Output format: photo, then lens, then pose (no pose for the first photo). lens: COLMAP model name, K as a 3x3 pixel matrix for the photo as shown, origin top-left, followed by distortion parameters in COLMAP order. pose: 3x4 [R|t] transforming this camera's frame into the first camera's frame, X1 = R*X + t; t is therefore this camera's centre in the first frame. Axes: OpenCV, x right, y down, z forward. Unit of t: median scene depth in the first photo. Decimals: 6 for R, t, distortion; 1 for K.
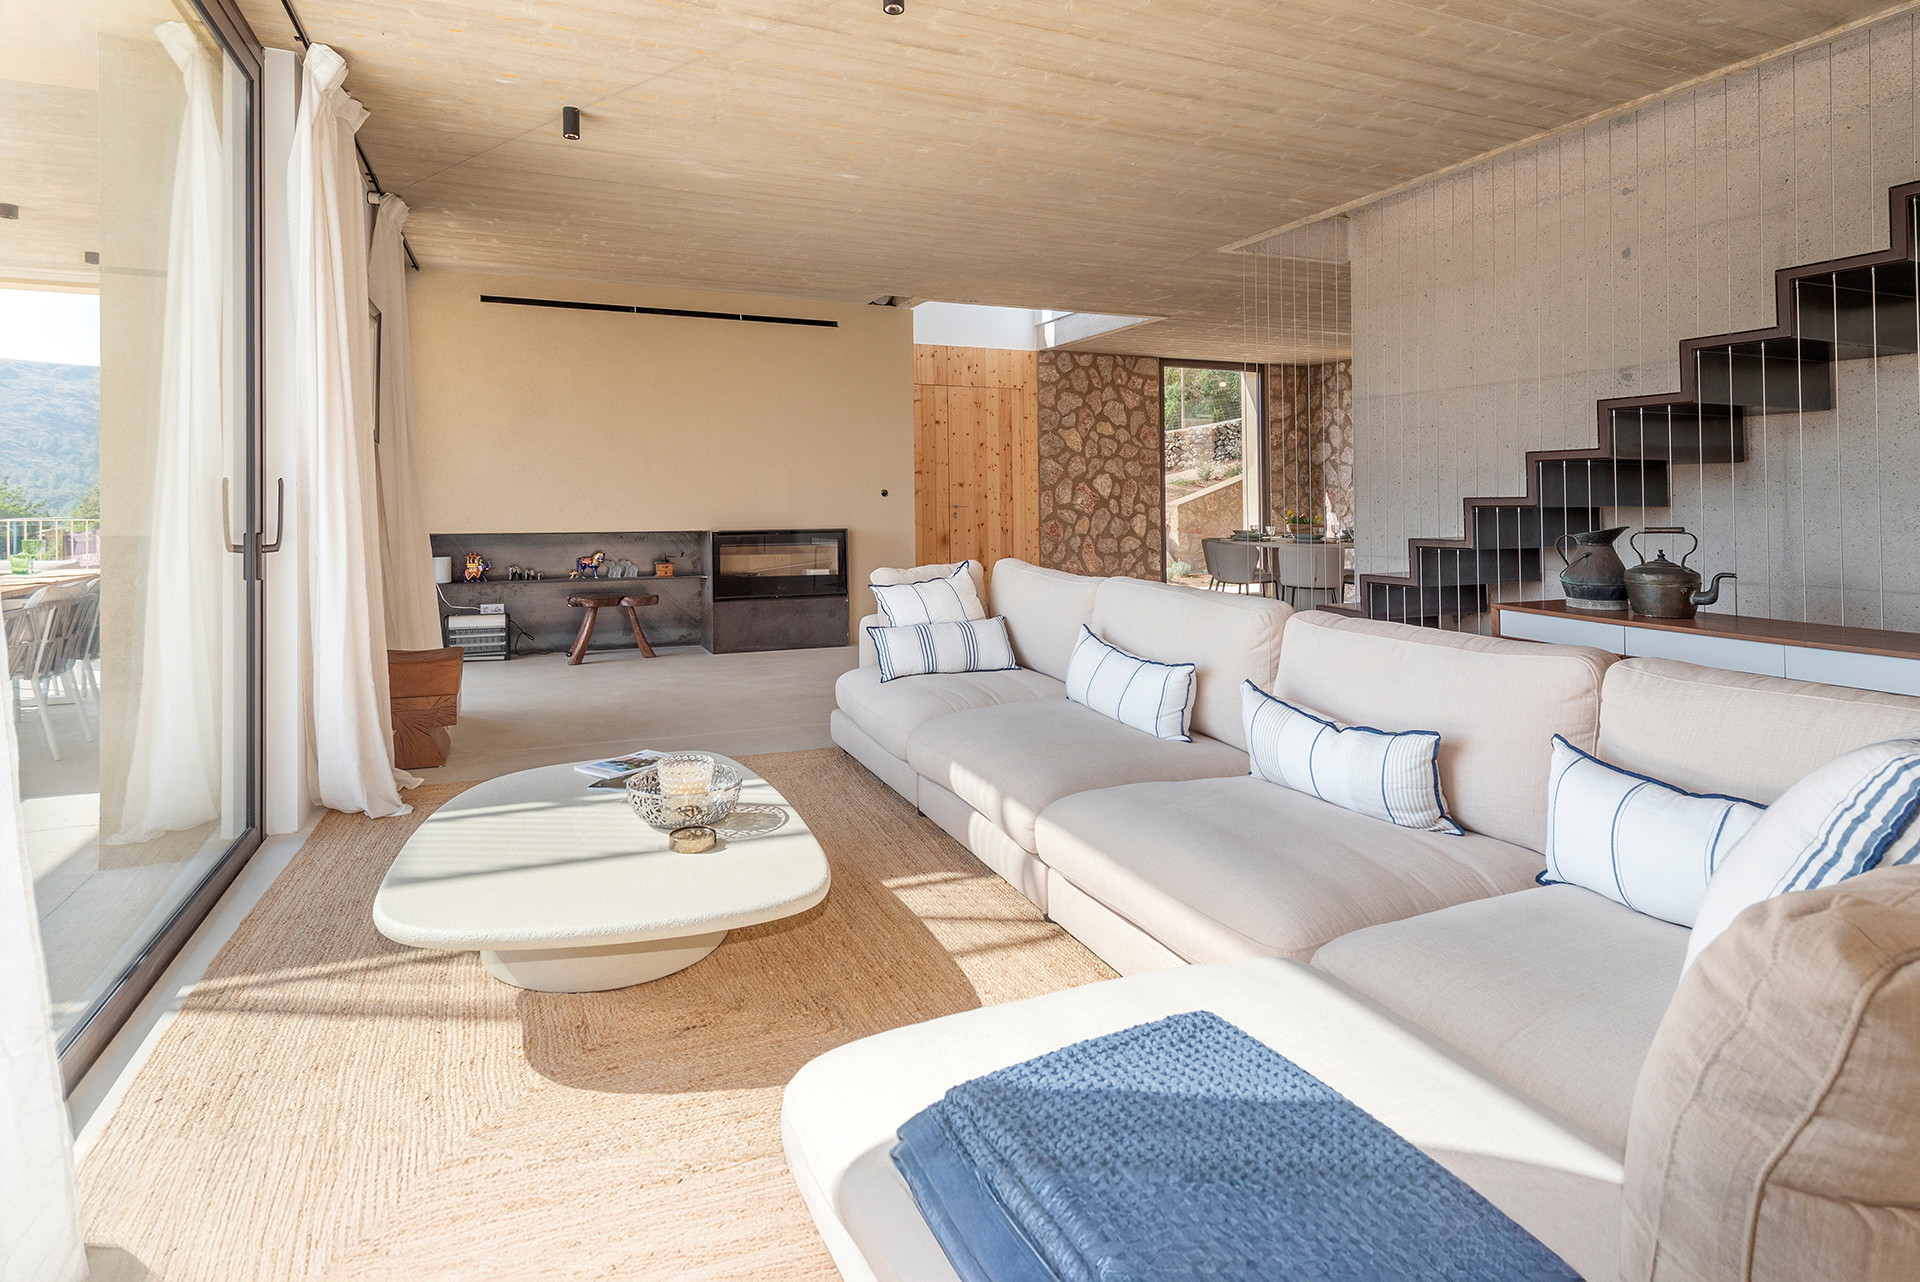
lens RADIAL K [[1005.7, 0, 945.0], [0, 1005.7, 487.2], [0, 0, 1]] dist [0.004182, -0.000847]
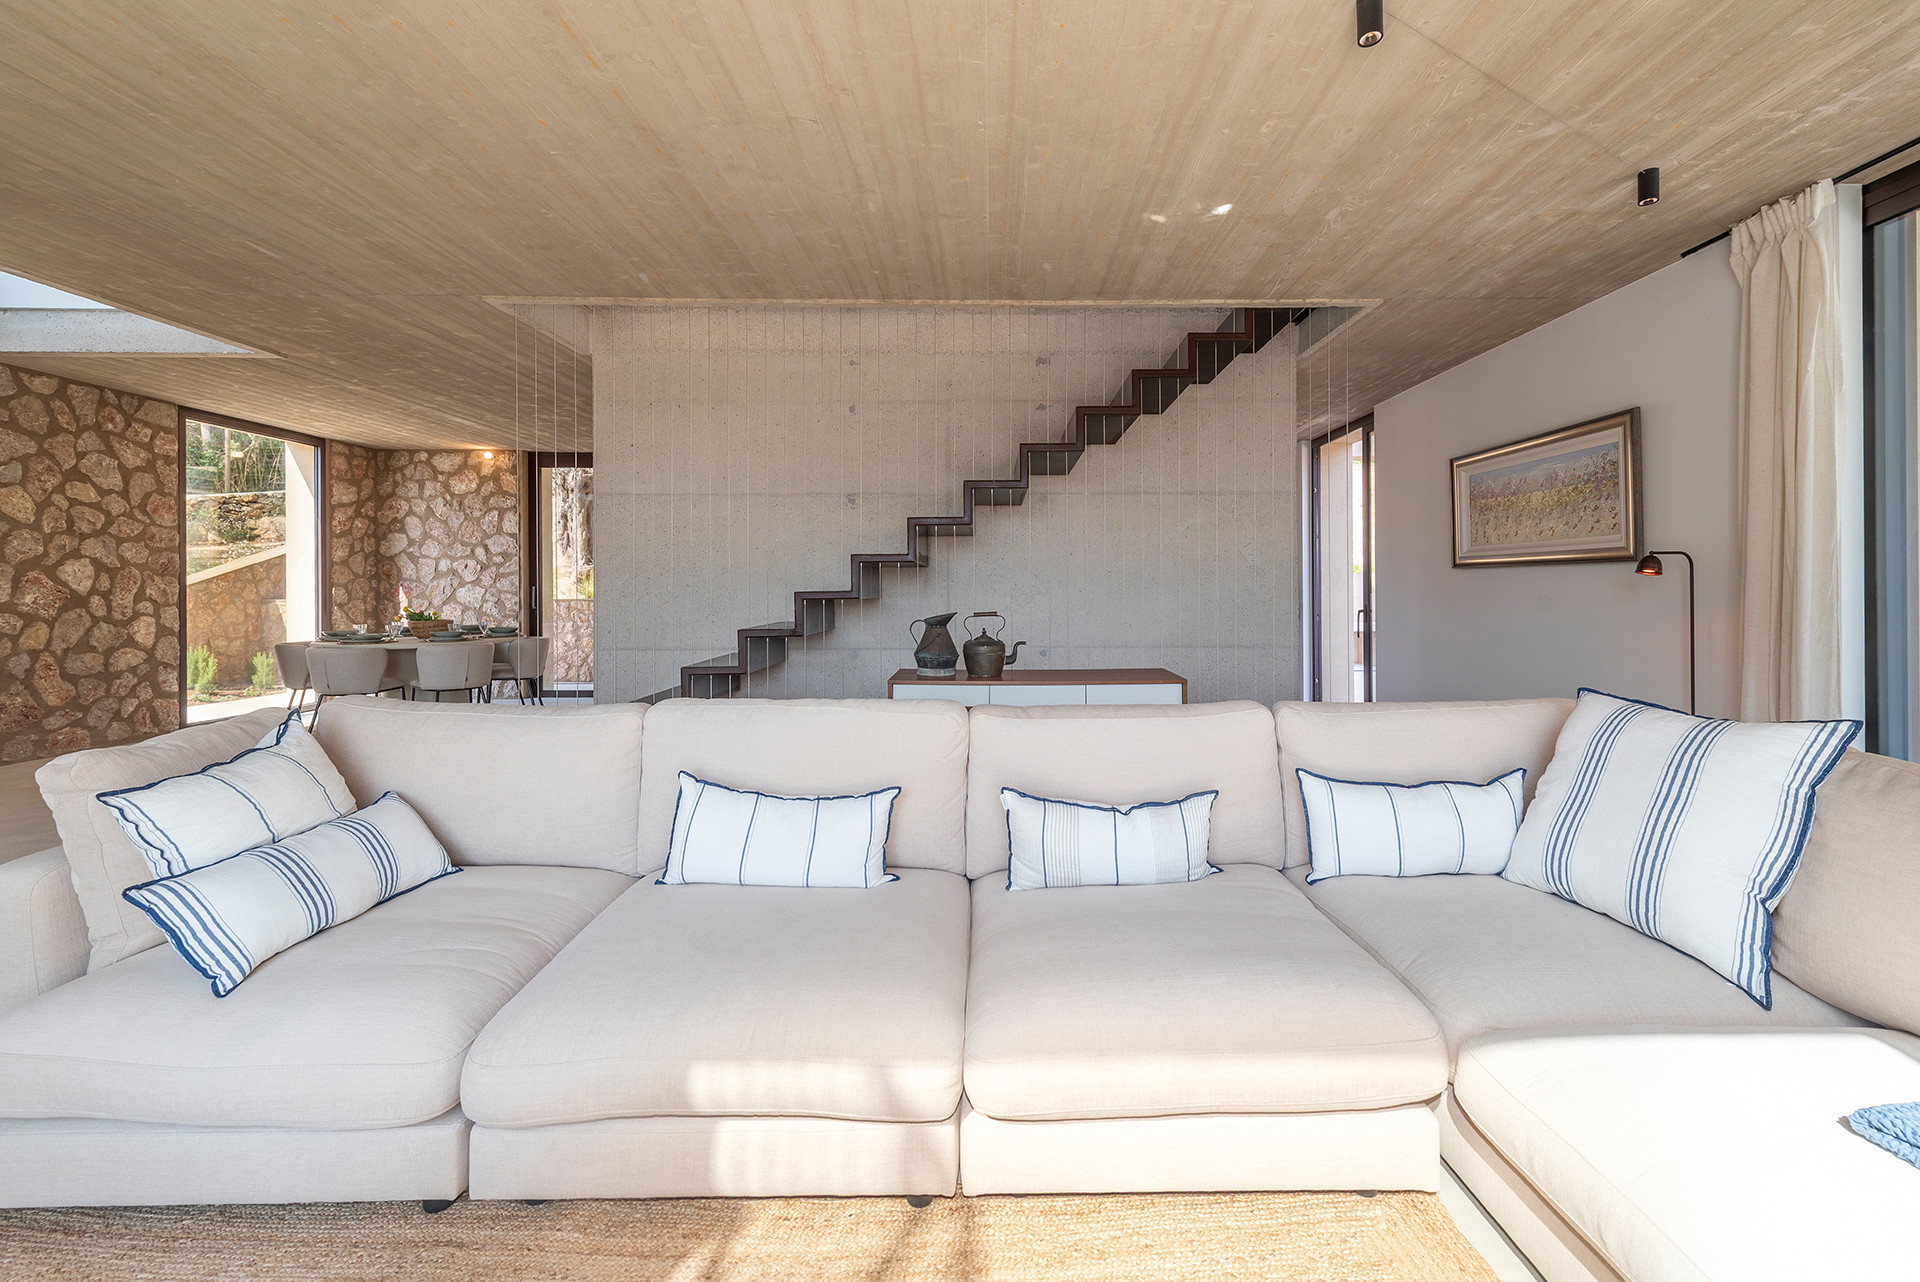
lens RADIAL K [[785.3, 0, 1000.0], [0, 785.3, 578.4], [0, 0, 1]] dist [-0.001089, 0.000622]
pose [[0.352487, 0.011637, 0.935744, -0.118306], [-0.006477, 0.999929, -0.009995, 0.001380], [-0.935794, -0.002537, 0.352537, 0.231215]]
